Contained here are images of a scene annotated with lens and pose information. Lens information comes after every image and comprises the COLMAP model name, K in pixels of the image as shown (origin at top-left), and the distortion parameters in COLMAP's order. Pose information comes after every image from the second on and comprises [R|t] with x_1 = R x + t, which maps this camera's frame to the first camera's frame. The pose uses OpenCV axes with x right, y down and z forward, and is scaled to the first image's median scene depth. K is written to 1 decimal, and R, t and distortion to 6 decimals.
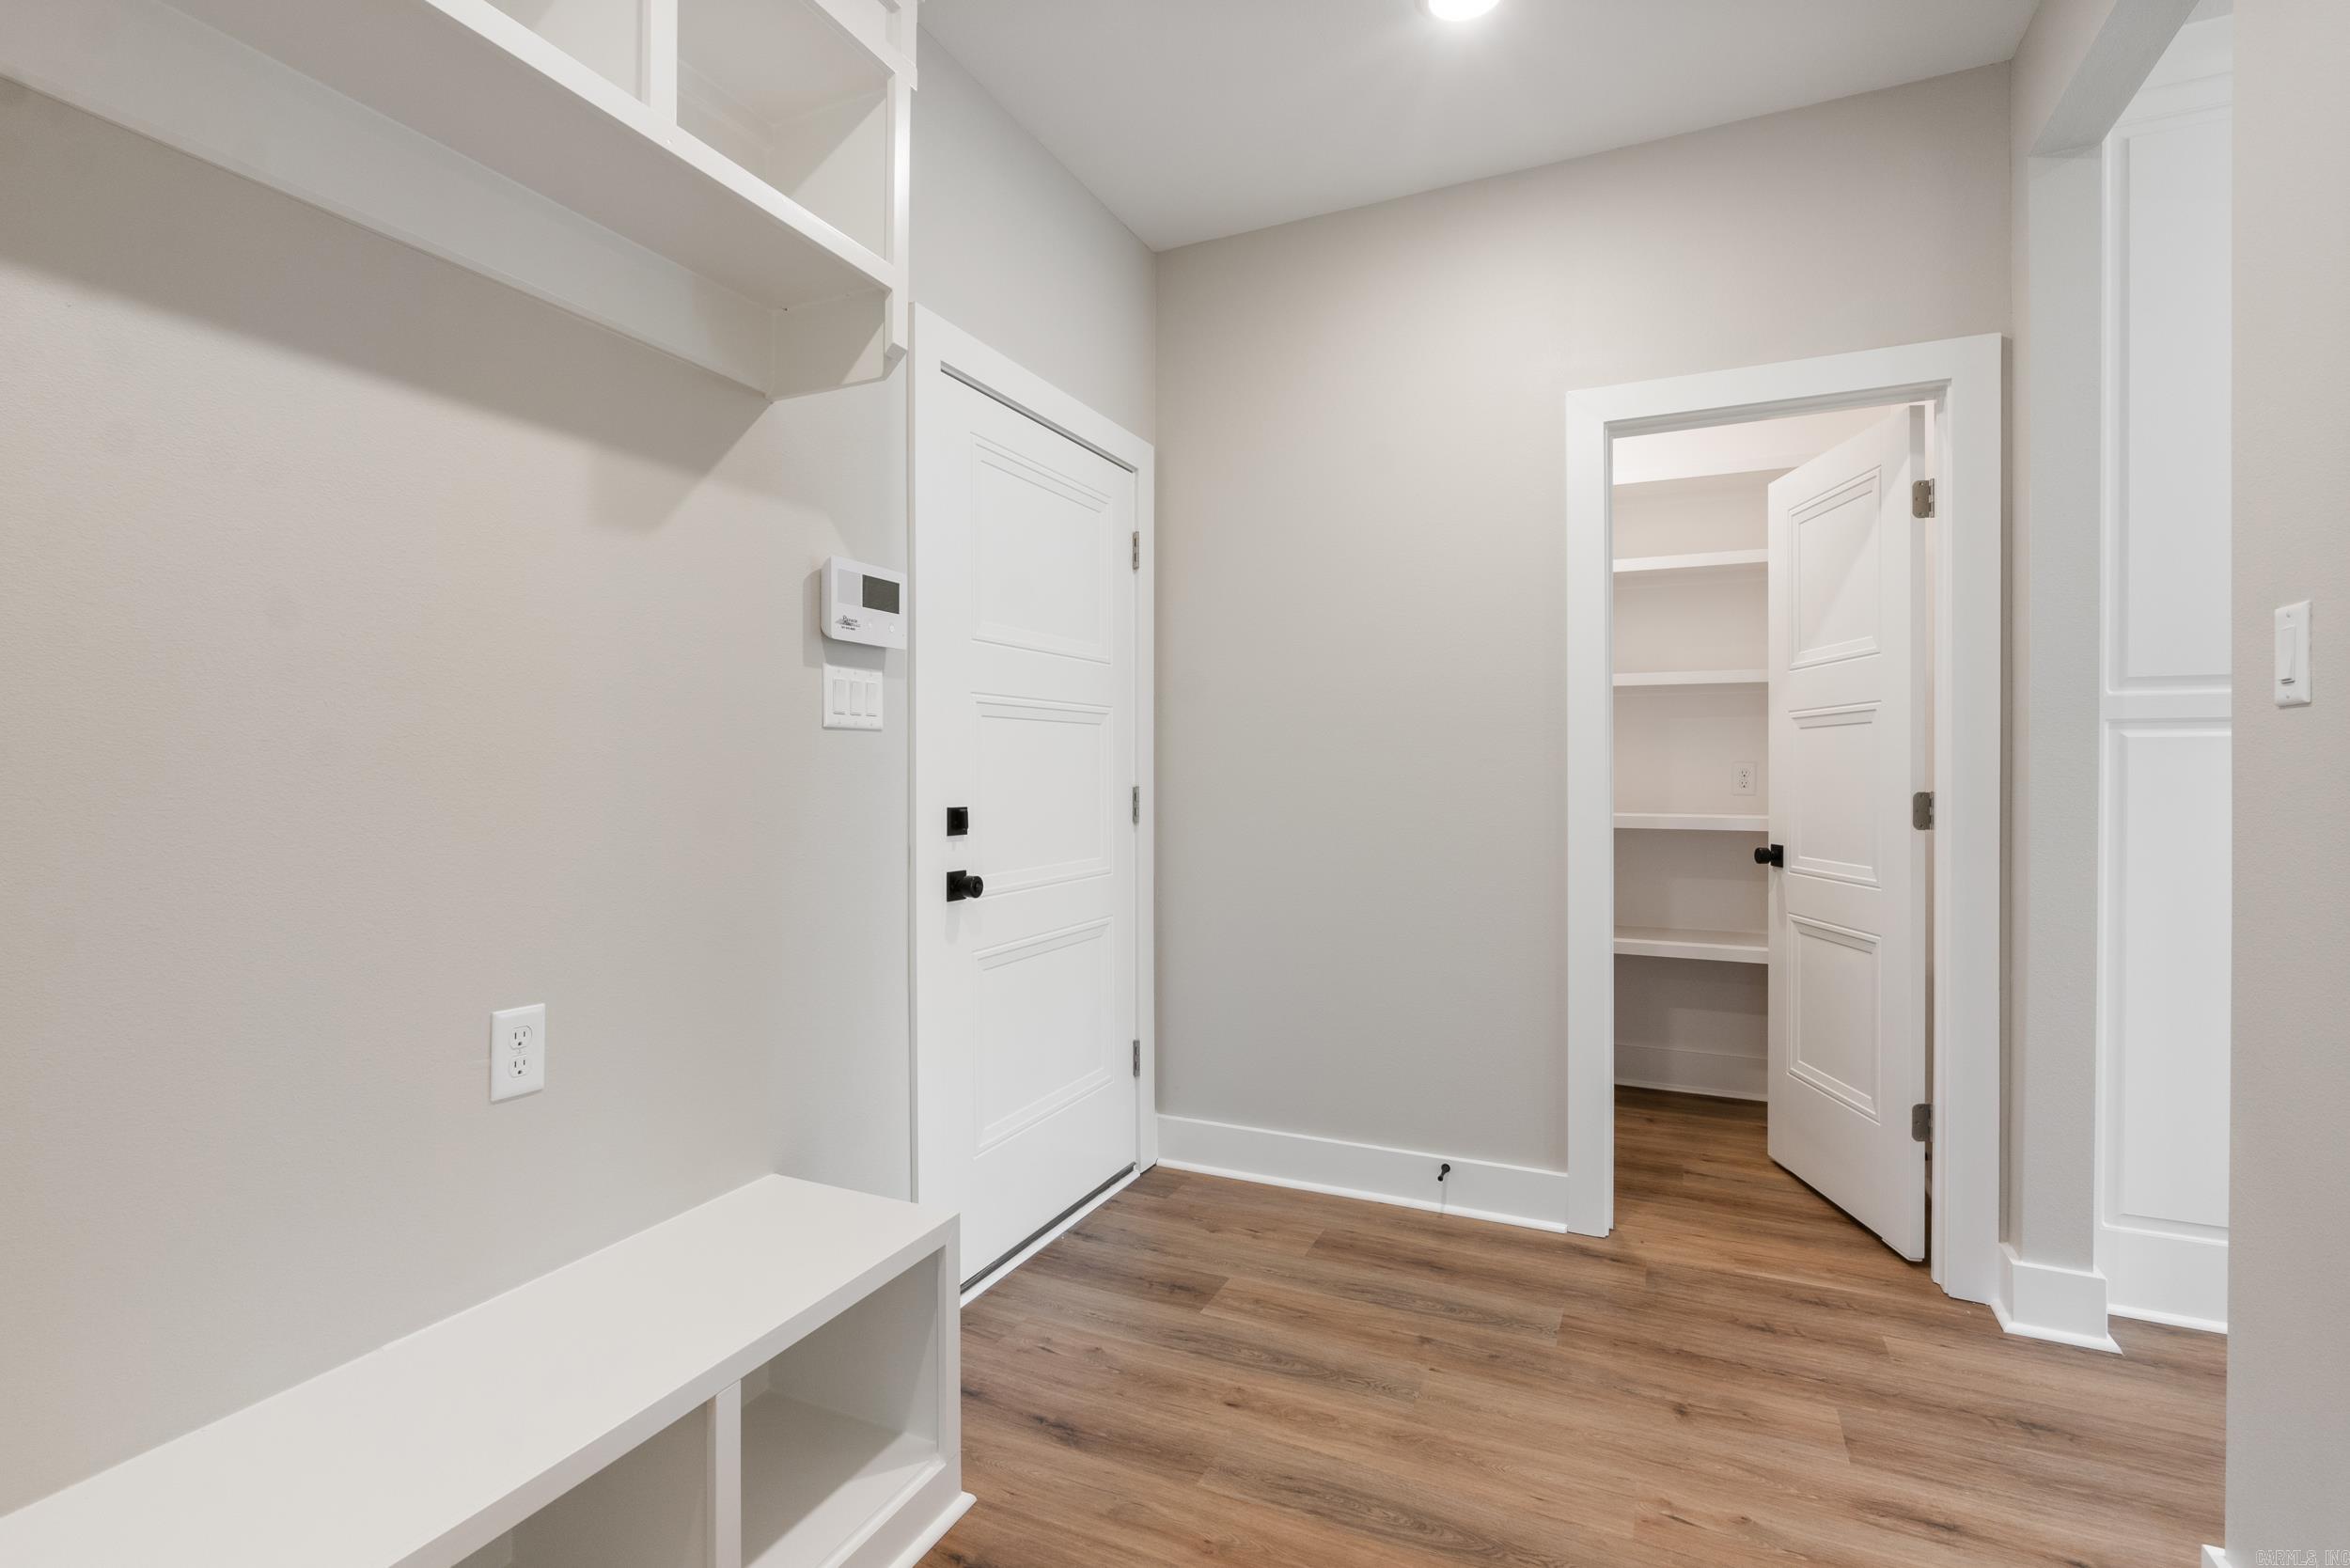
lens RADIAL K [[1086.7, 0, 1159.7], [0, 1086.7, 780.3], [0, 0, 1]] dist [-0.010134, 0.002028]
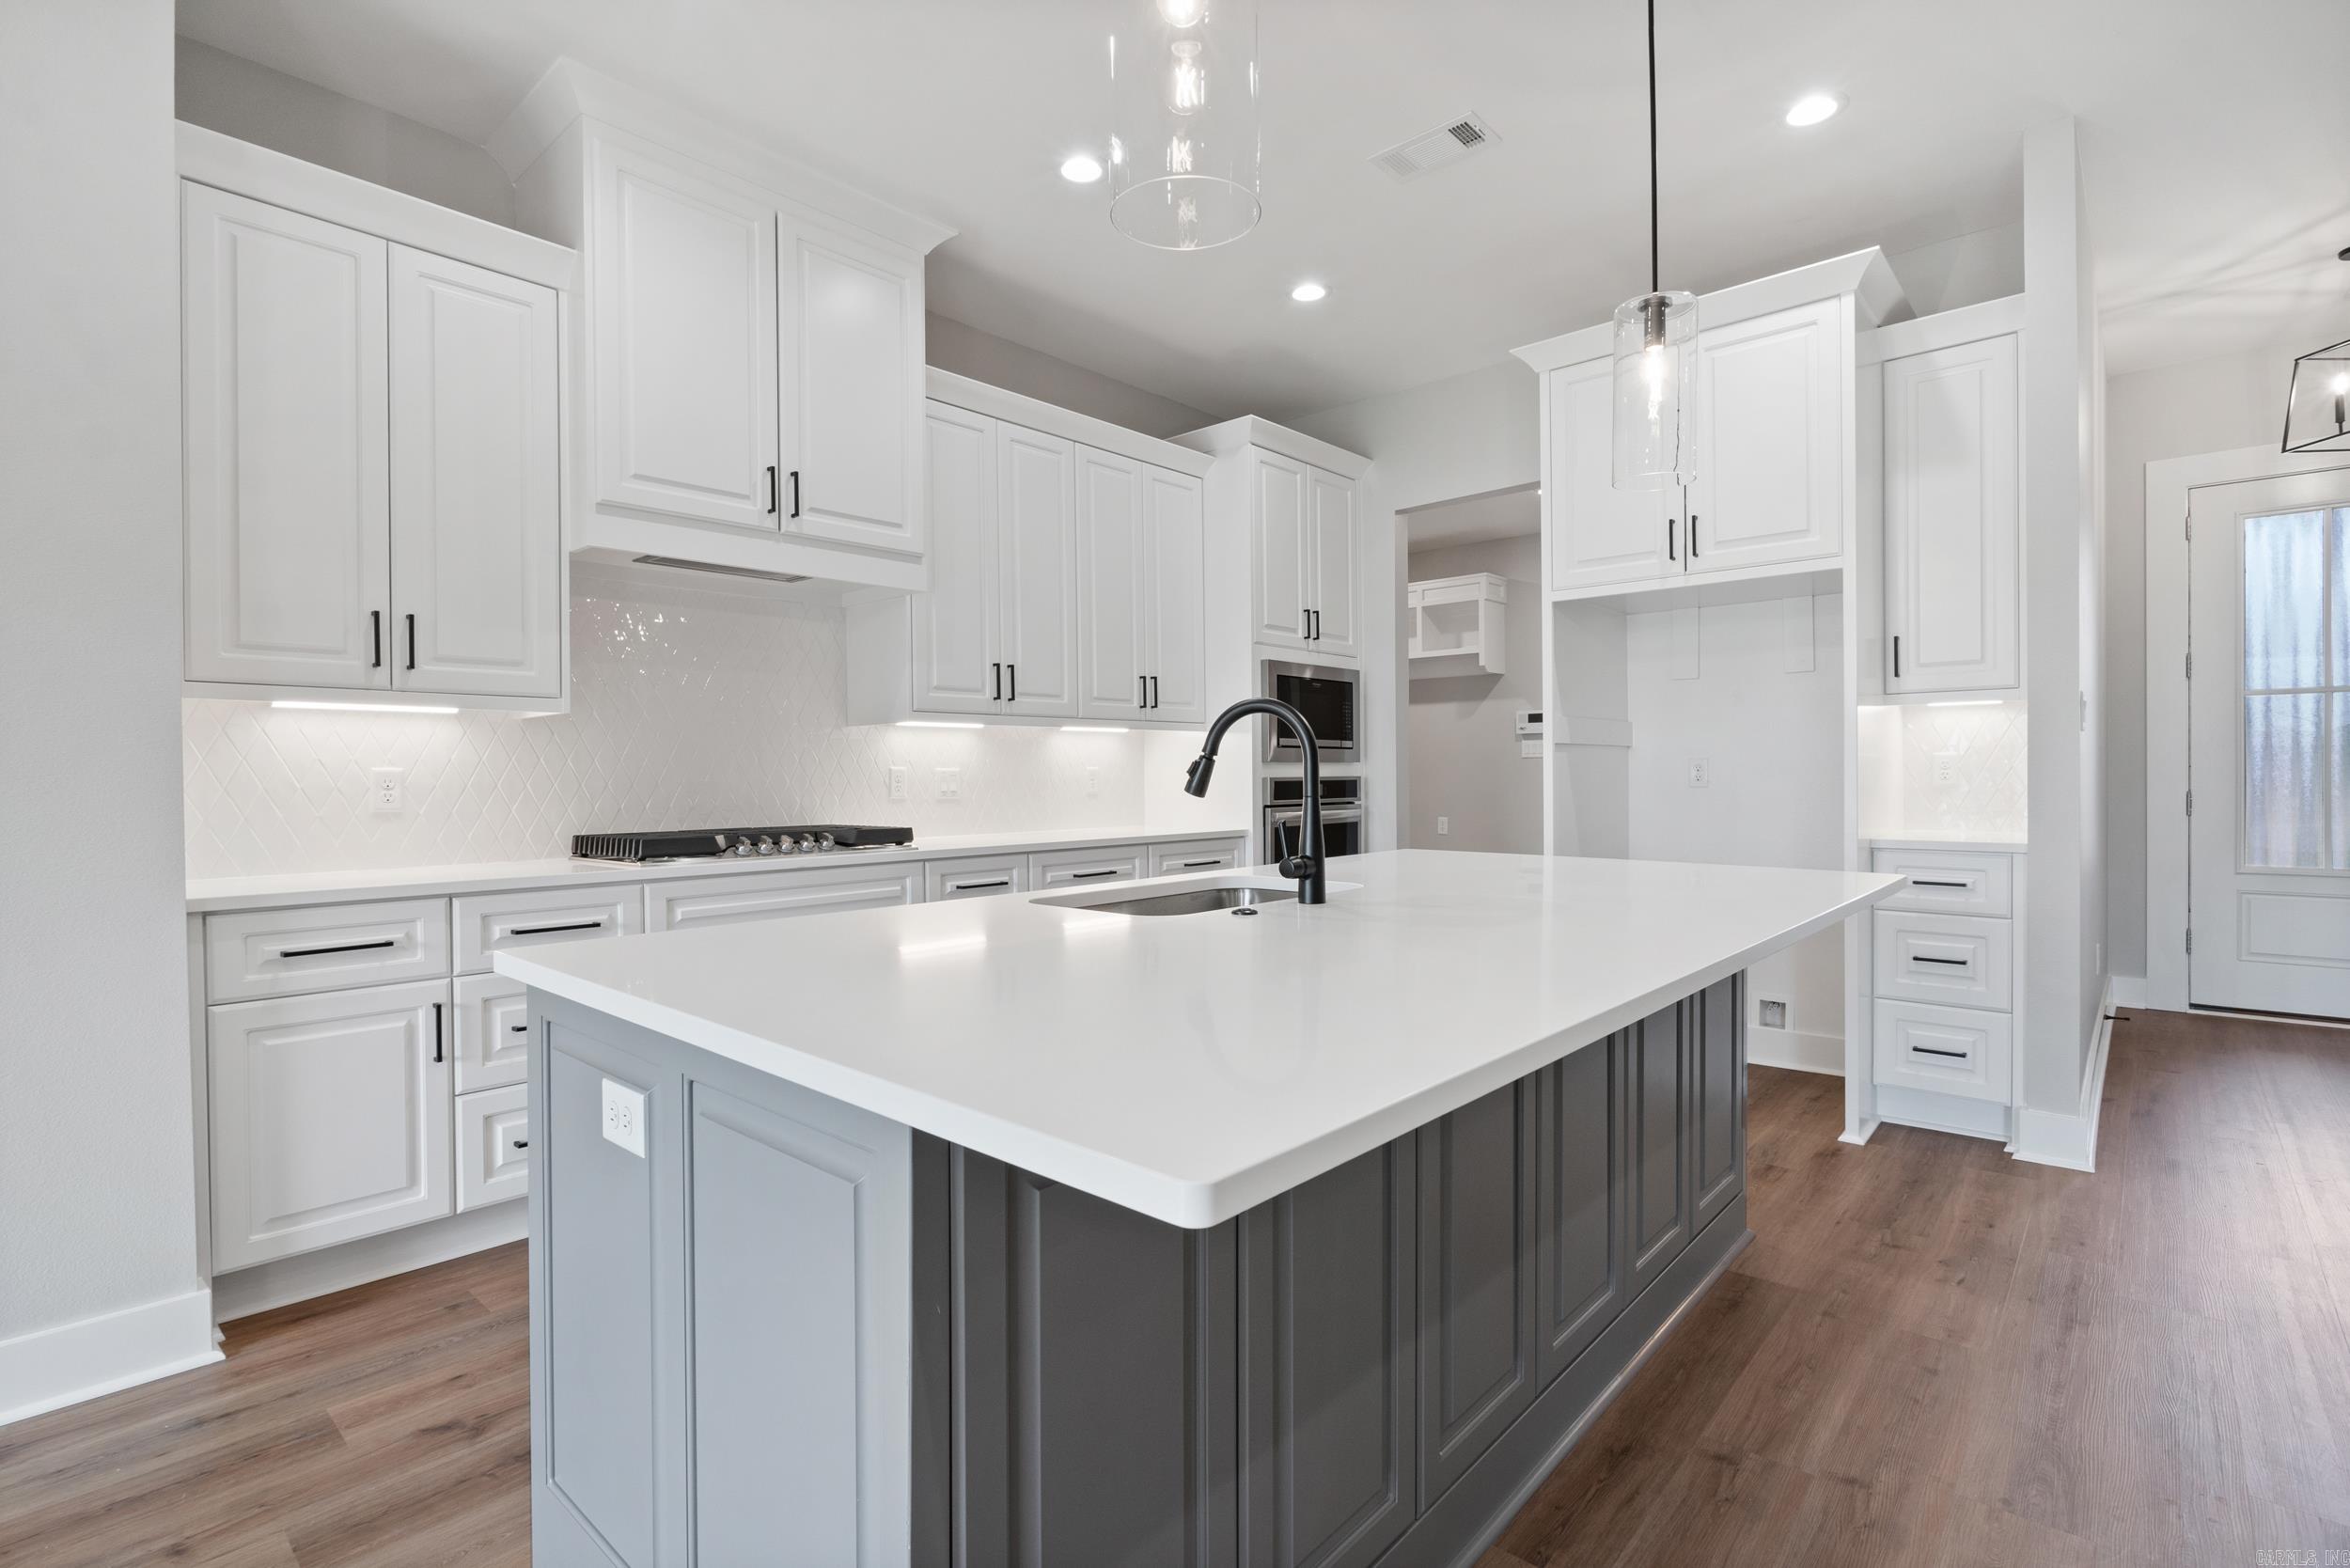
lens RADIAL K [[1086.7, 0, 1172.2], [0, 1086.7, 786.0], [0, 0, 1]] dist [-0.010134, 0.002028]
pose [[-0.289384, 0.008613, -0.957174, 3.386314], [-0.001050, 0.999956, 0.009315, 0.012124], [0.957213, 0.003701, -0.289362, 0.905282]]
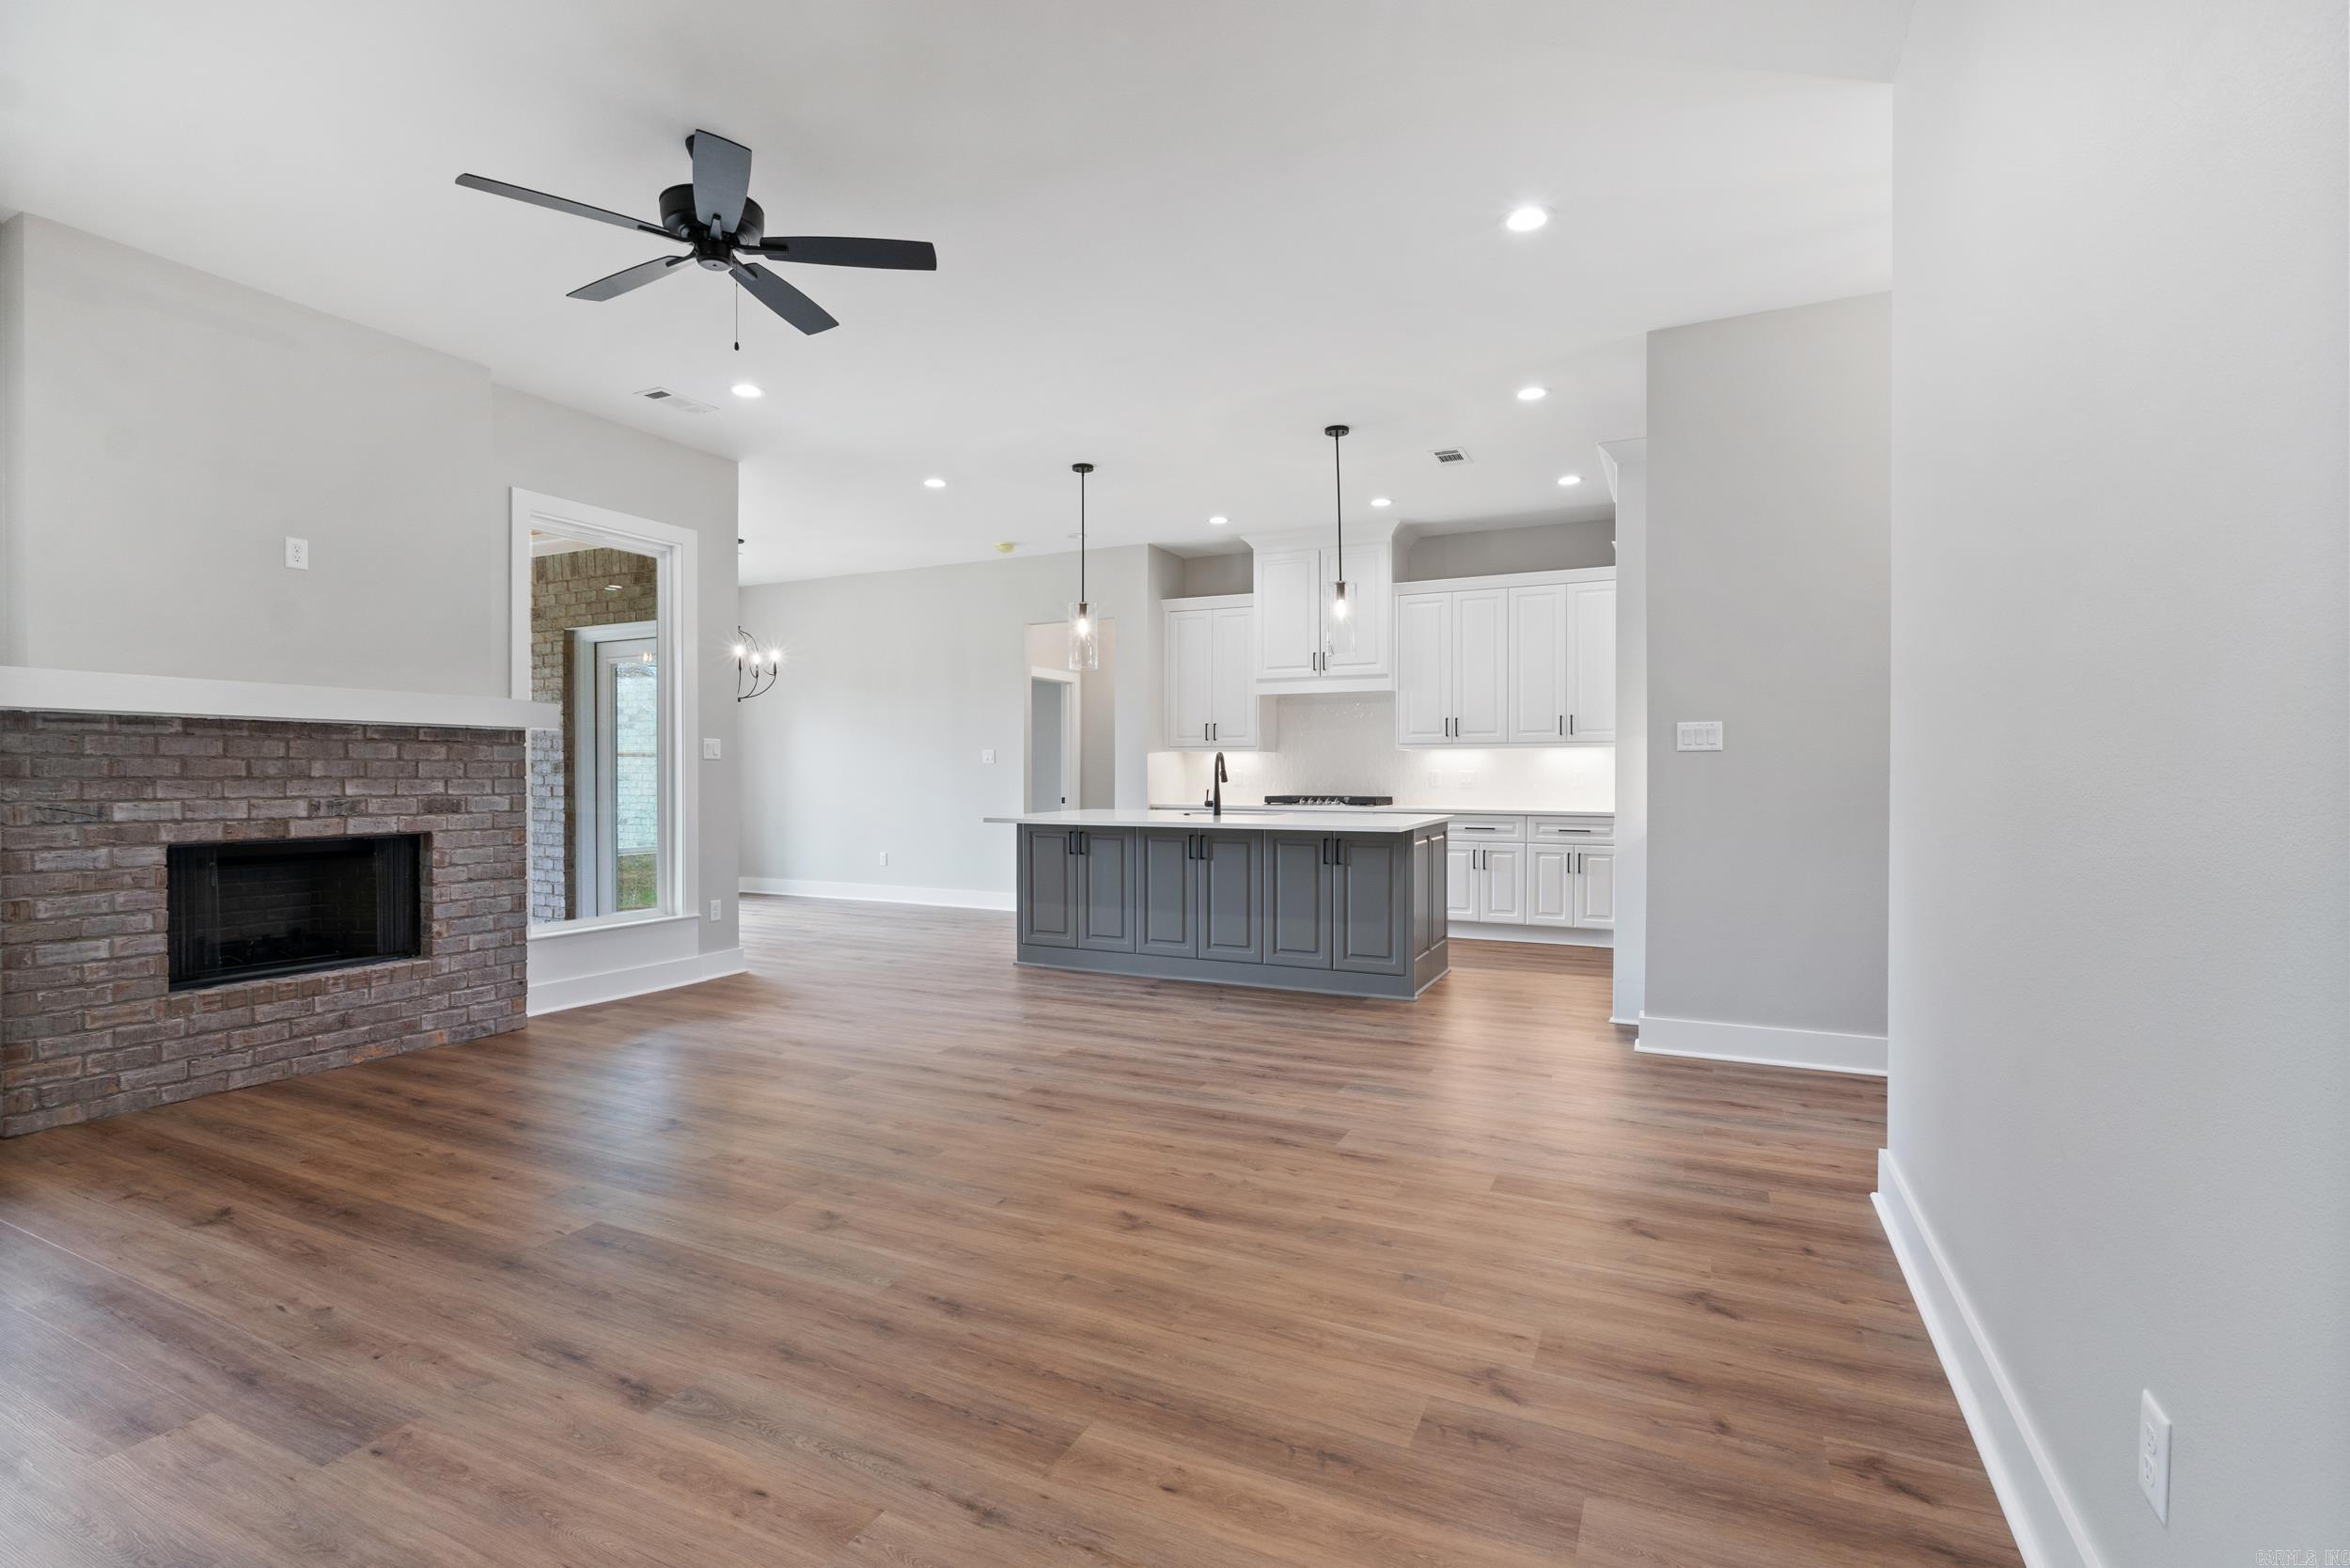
lens RADIAL K [[1086.7, 0, 1176.4], [0, 1086.7, 778.7], [0, 0, 1]] dist [-0.010134, 0.002028]
pose [[-0.999976, -0.005738, 0.003955, 2.537726], [-0.005684, 0.999892, 0.013568, -0.022512], [-0.004033, 0.013545, -0.999900, 3.892435]]
